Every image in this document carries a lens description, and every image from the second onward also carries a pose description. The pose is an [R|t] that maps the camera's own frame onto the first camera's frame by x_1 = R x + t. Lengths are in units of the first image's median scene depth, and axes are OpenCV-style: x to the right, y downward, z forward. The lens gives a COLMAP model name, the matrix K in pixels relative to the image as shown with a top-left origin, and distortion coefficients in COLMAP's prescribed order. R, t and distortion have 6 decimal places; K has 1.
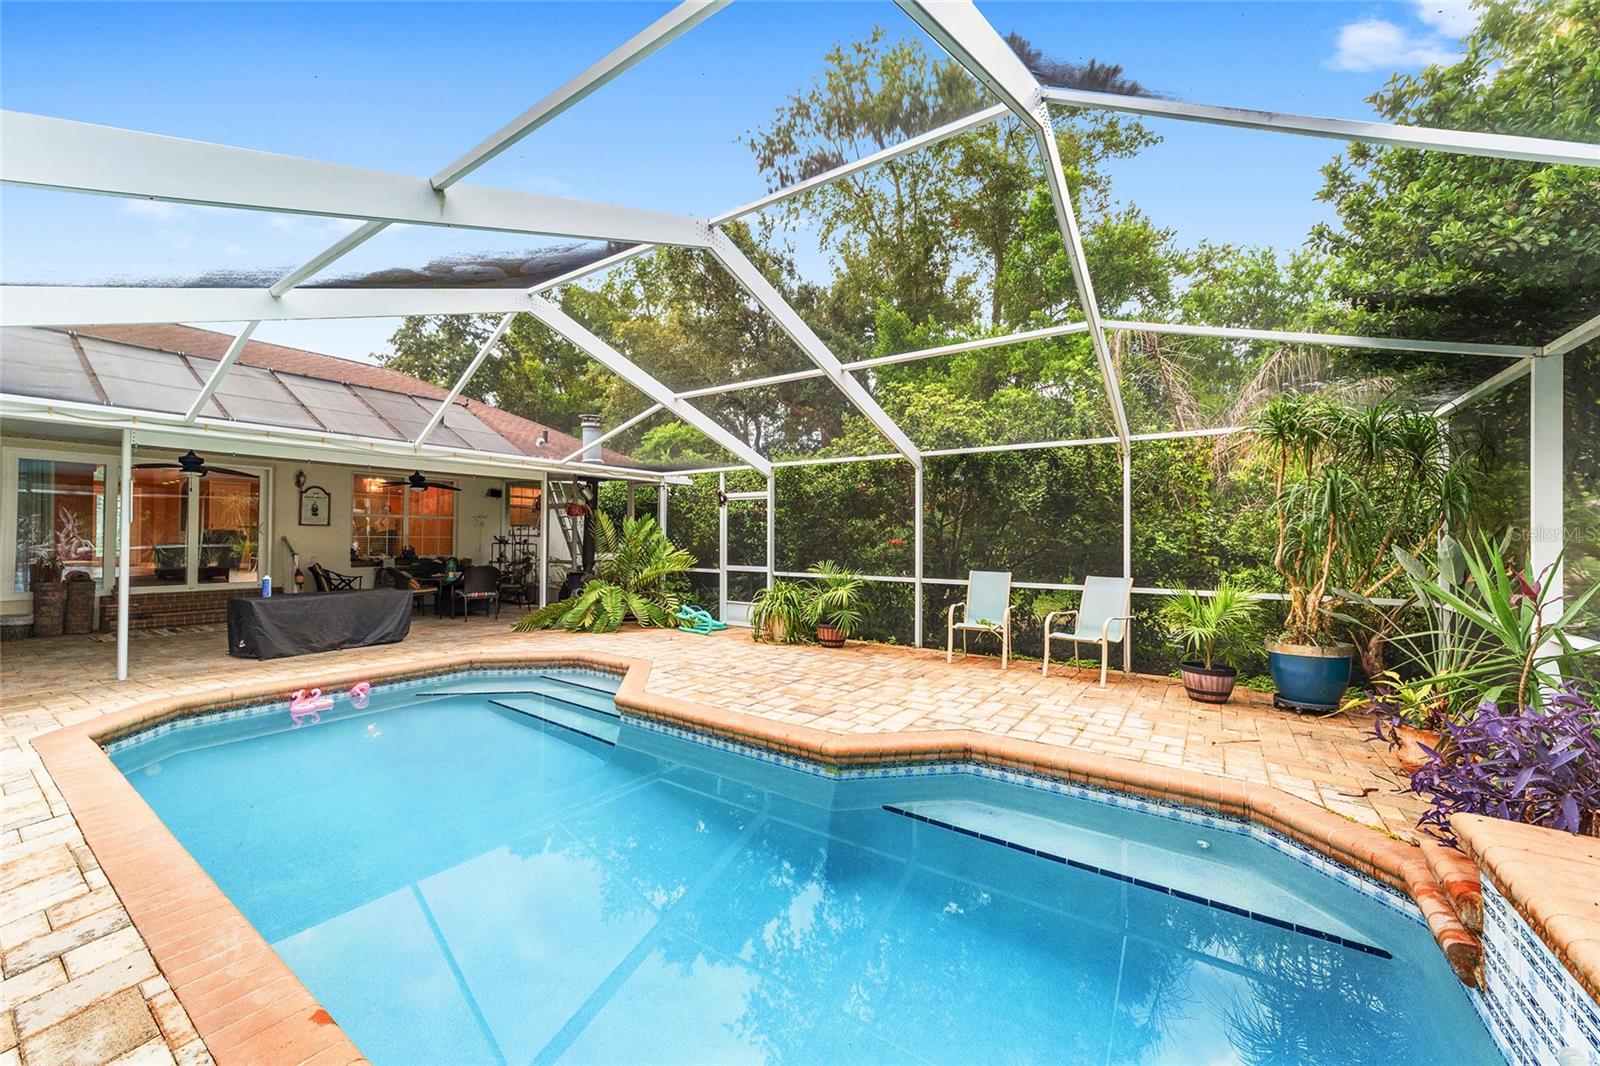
lens RADIAL K [[612.8, 0, 793.4], [0, 612.8, 536.3], [0, 0, 1]] dist [-0.020510, 0.010855]
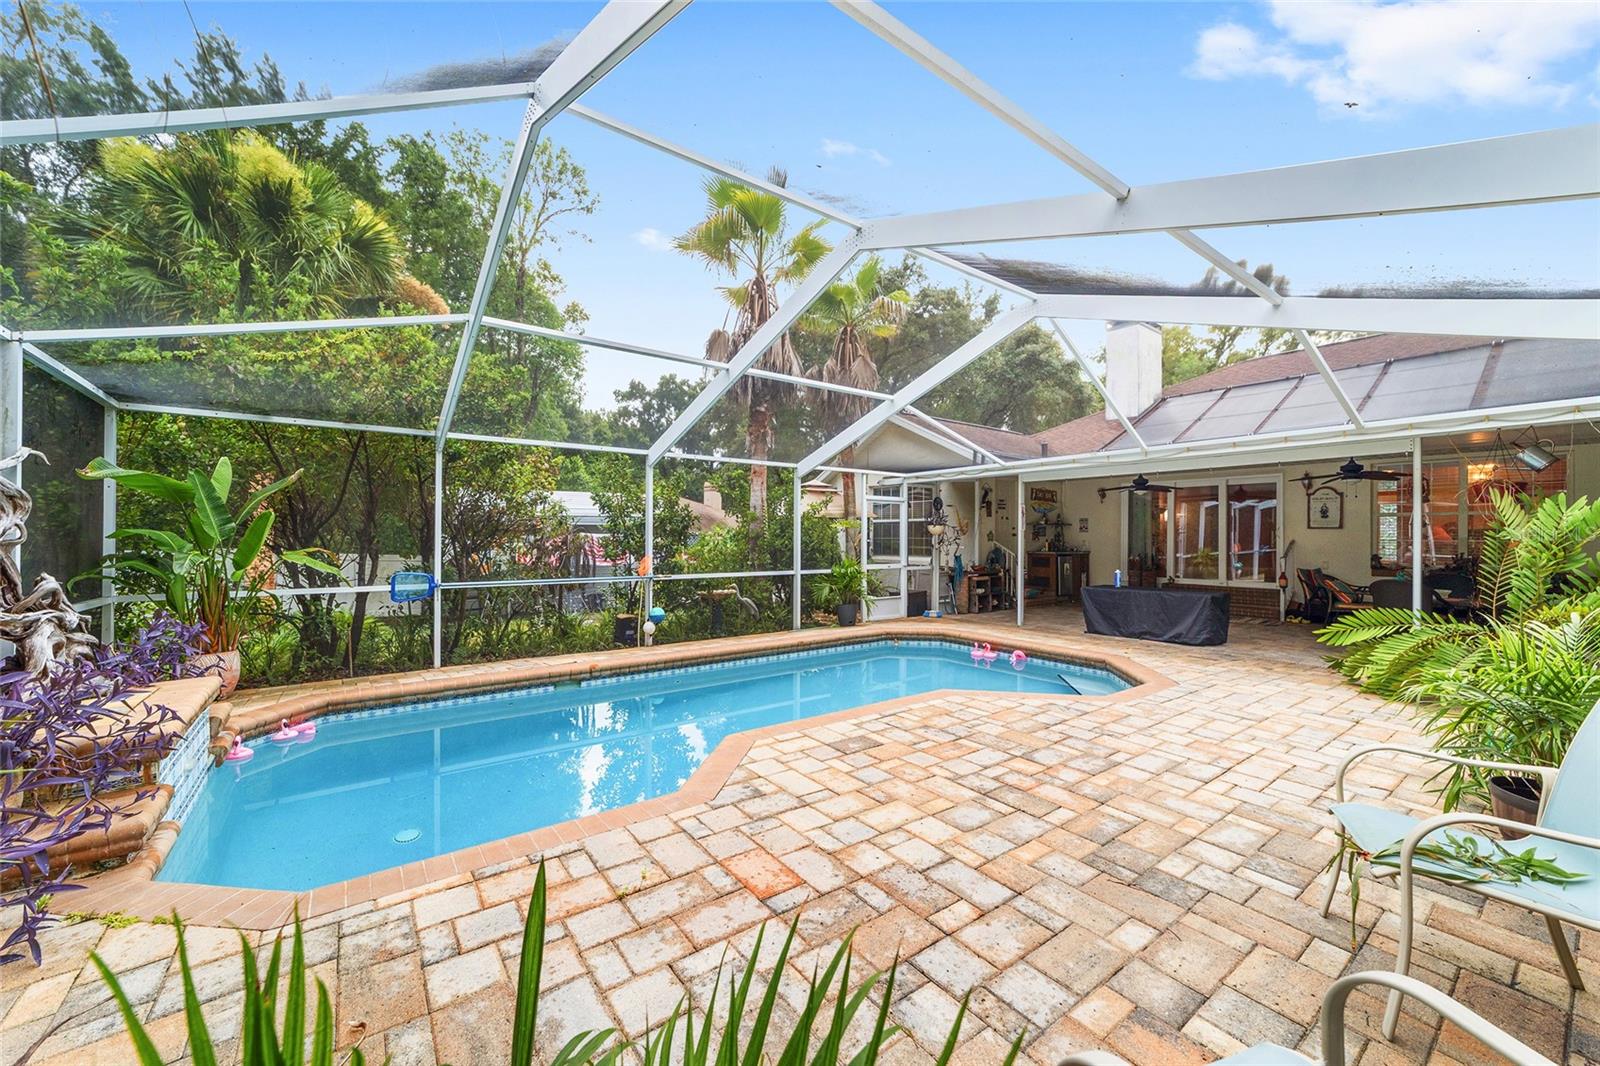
lens RADIAL K [[612.8, 0, 793.4], [0, 612.8, 536.3], [0, 0, 1]] dist [-0.020510, 0.010855]
pose [[-0.322364, -0.010361, -0.946559, 0.790131], [-0.003887, 0.999946, -0.009622, 0.014421], [0.946608, 0.000578, -0.322387, 1.125632]]
